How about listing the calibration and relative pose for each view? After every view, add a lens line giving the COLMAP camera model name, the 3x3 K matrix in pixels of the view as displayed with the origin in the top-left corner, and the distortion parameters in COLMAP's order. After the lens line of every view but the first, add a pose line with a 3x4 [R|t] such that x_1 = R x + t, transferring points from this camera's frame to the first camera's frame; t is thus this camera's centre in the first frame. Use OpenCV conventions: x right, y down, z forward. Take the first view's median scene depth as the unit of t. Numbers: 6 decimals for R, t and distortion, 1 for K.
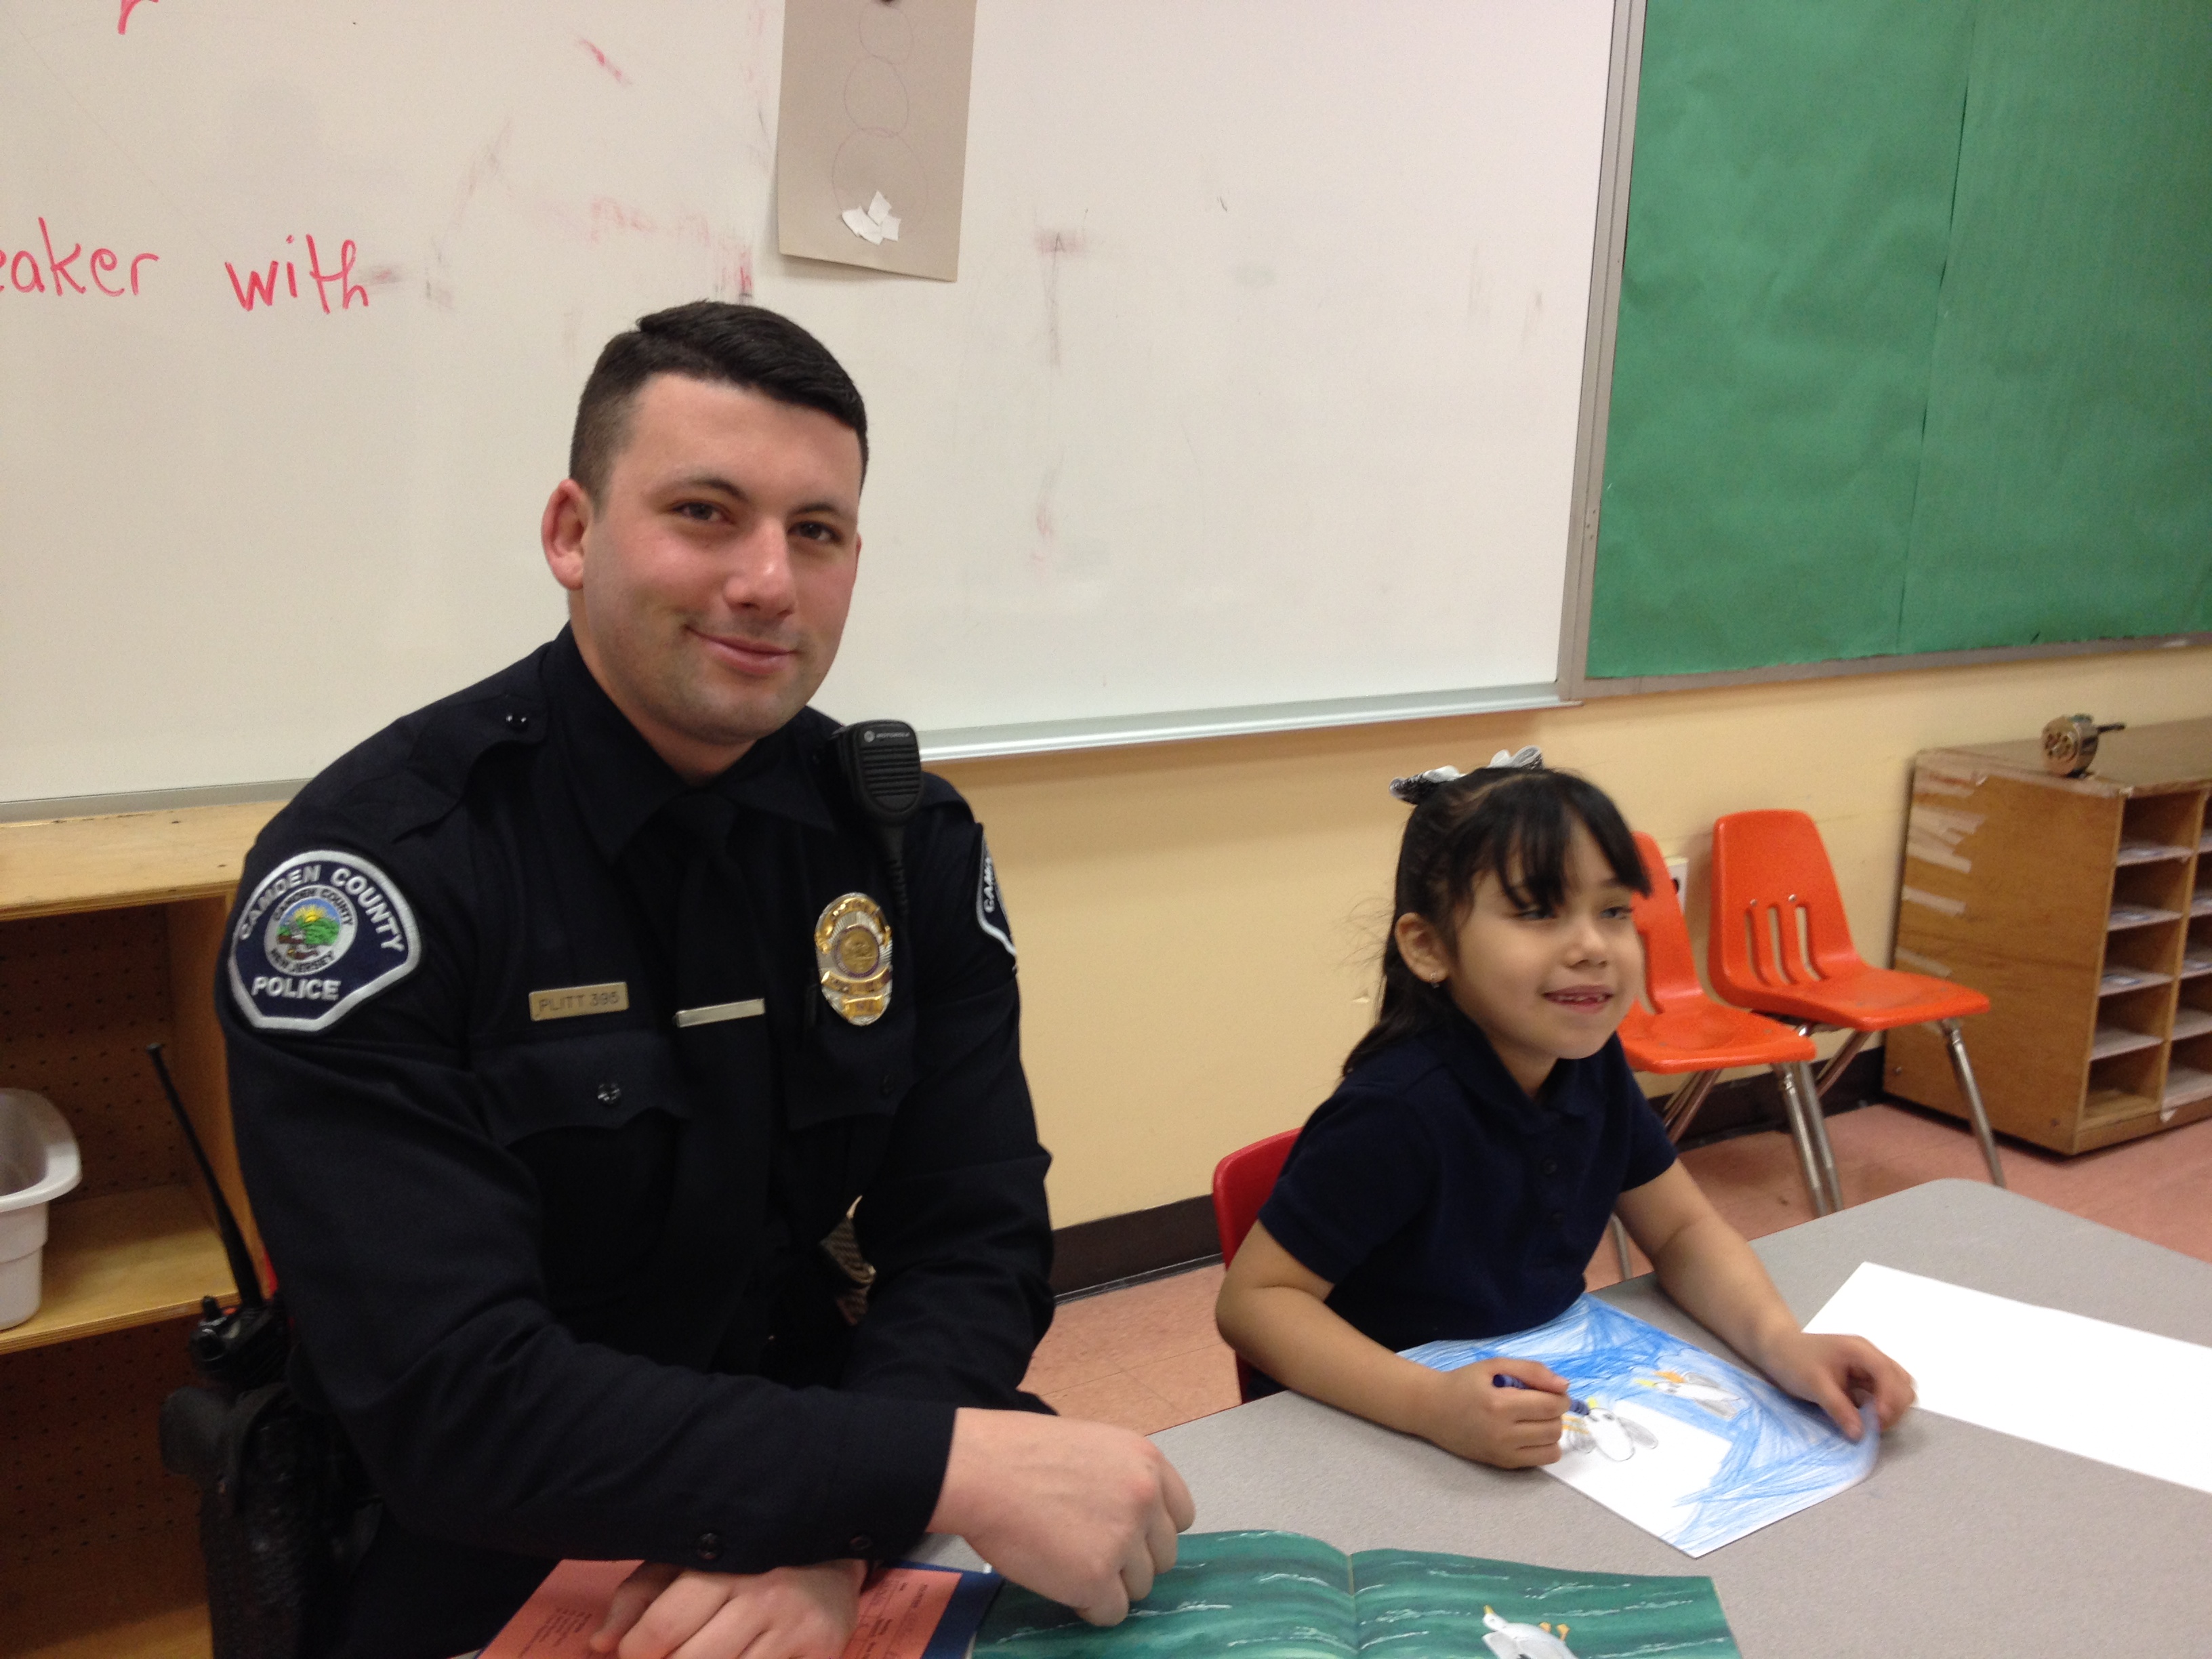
lens RADIAL K [[2112.8, 0, 1104.5], [0, 2112.8, 718.7], [0, 0, 1]] dist [0.205952, -0.439768]
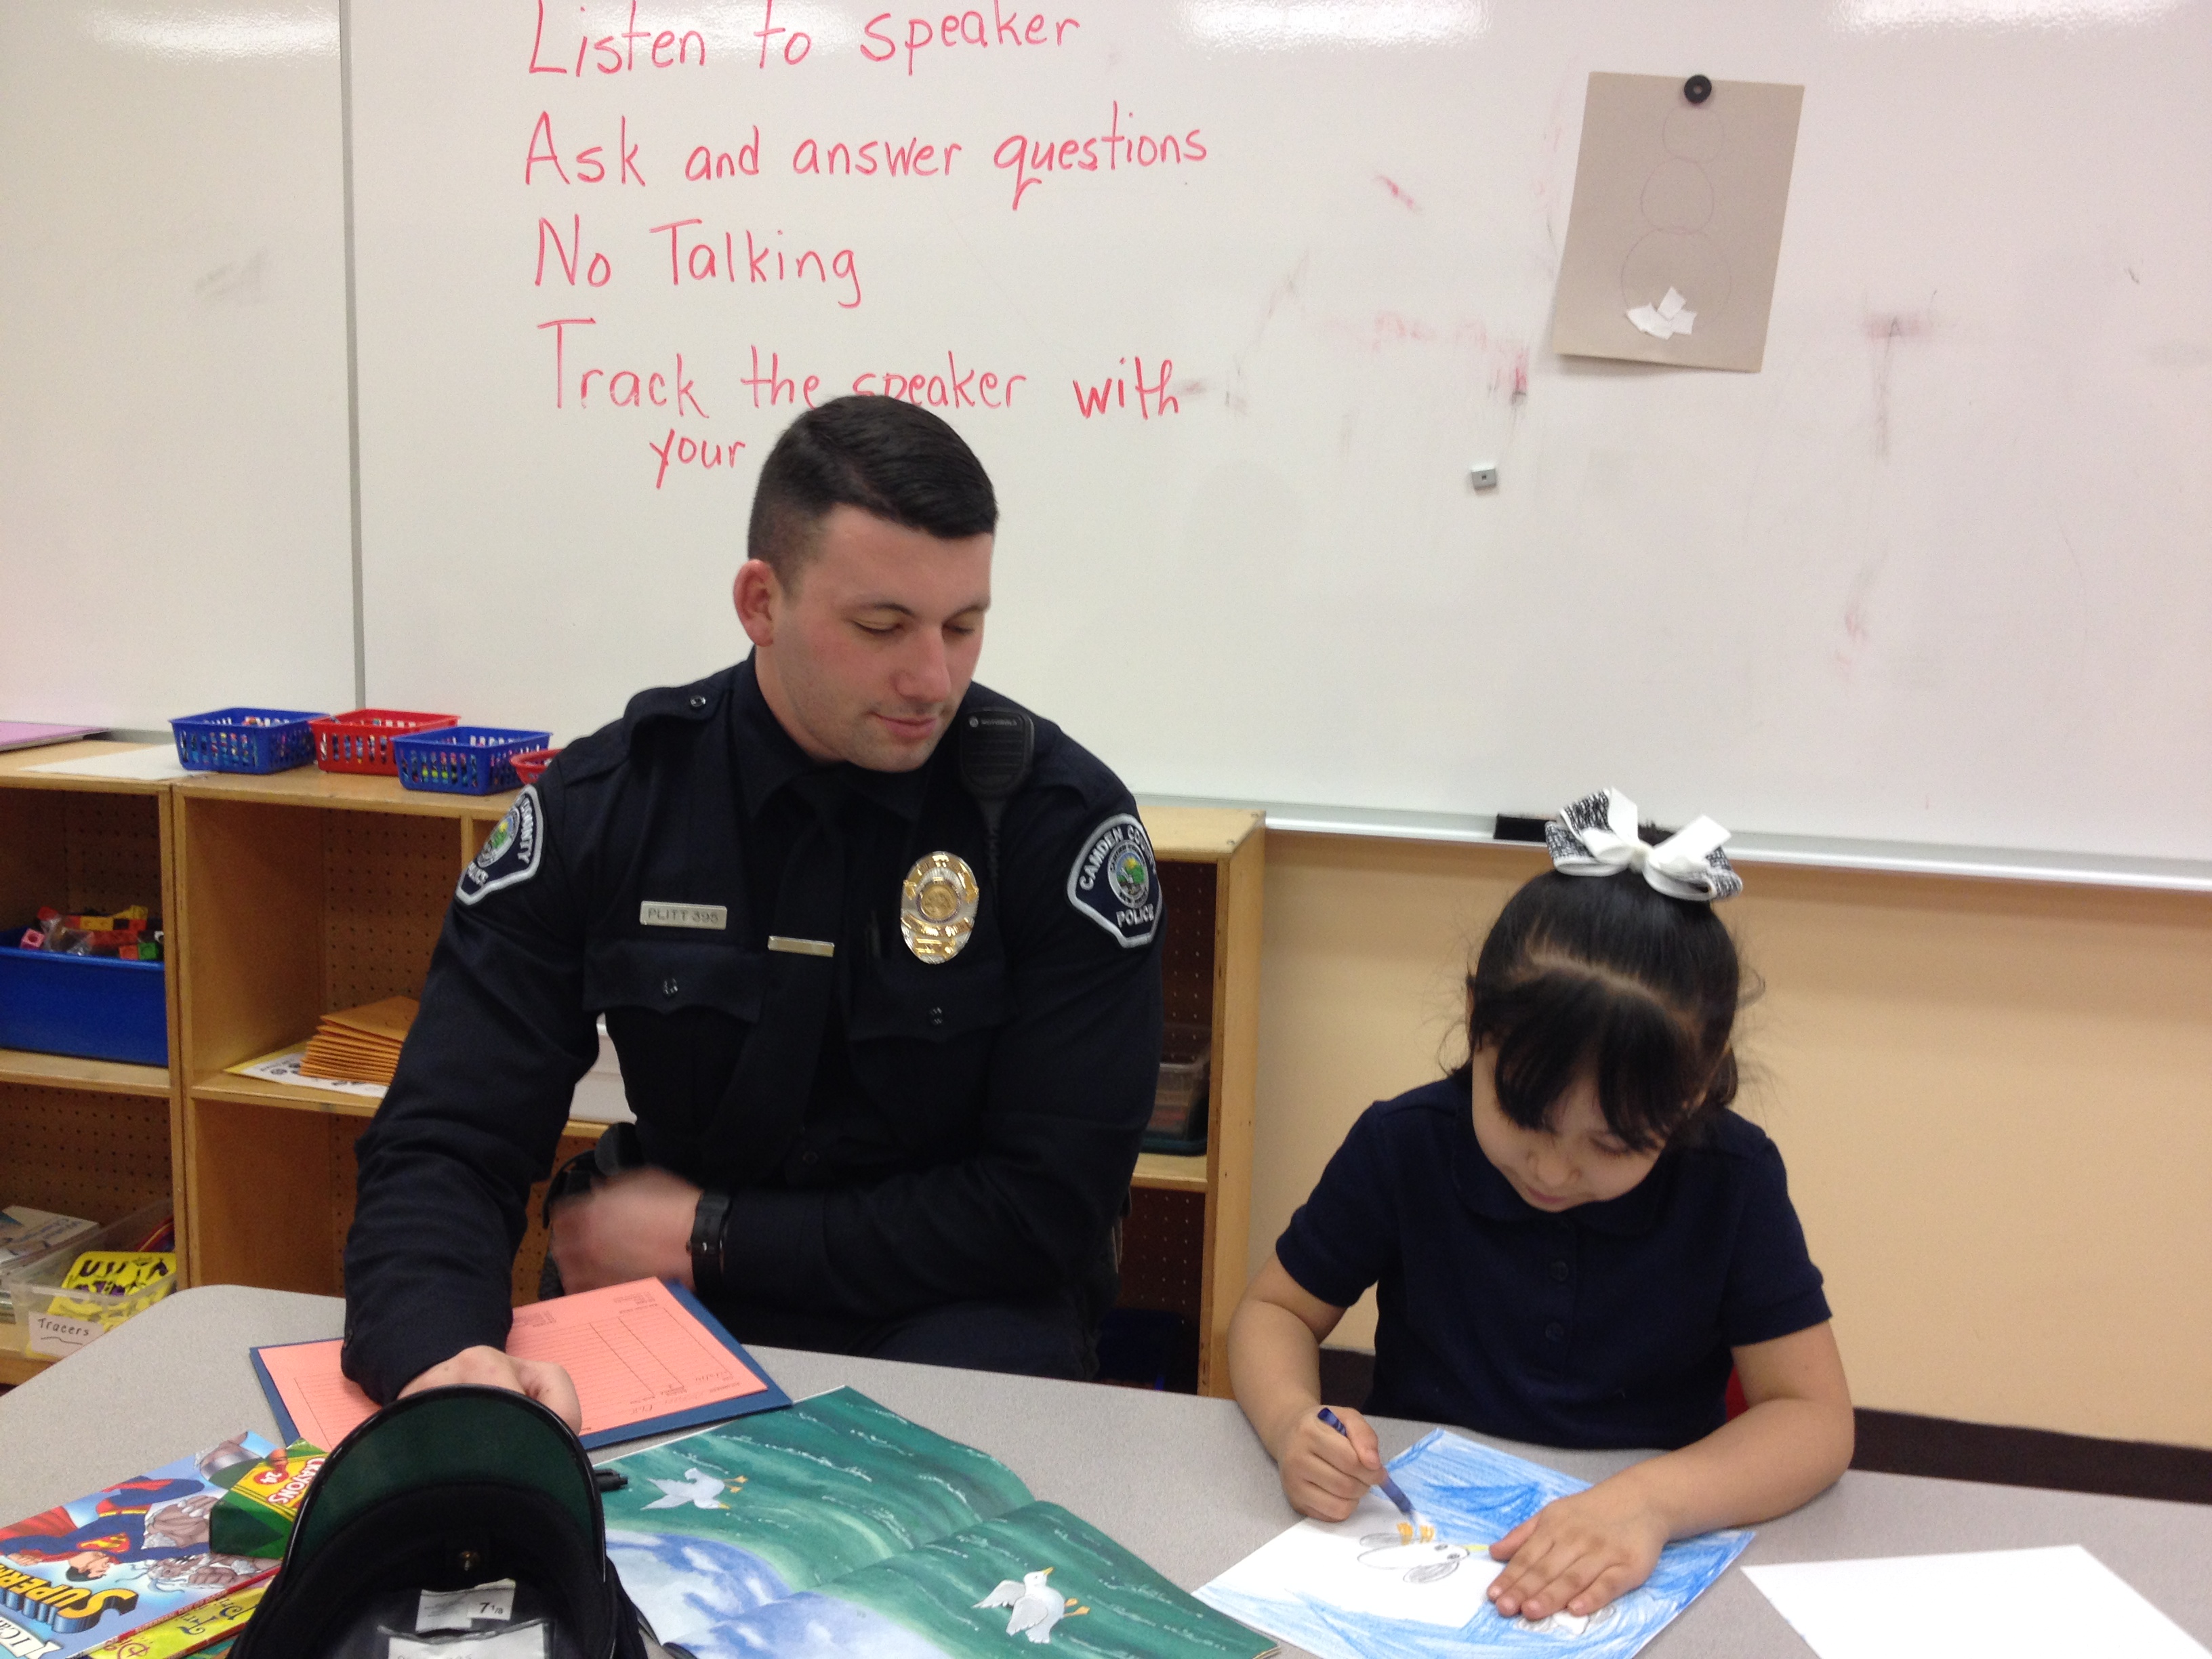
lens RADIAL K [[2050.0, 0, 1086.8], [0, 2050.0, 826.5], [0, 0, 1]] dist [0.149869, -0.272858]
pose [[0.714583, 0.138360, -0.685731, 0.484115], [-0.118542, 0.990019, 0.076227, -0.038592], [0.689434, 0.026818, 0.723852, 0.103377]]
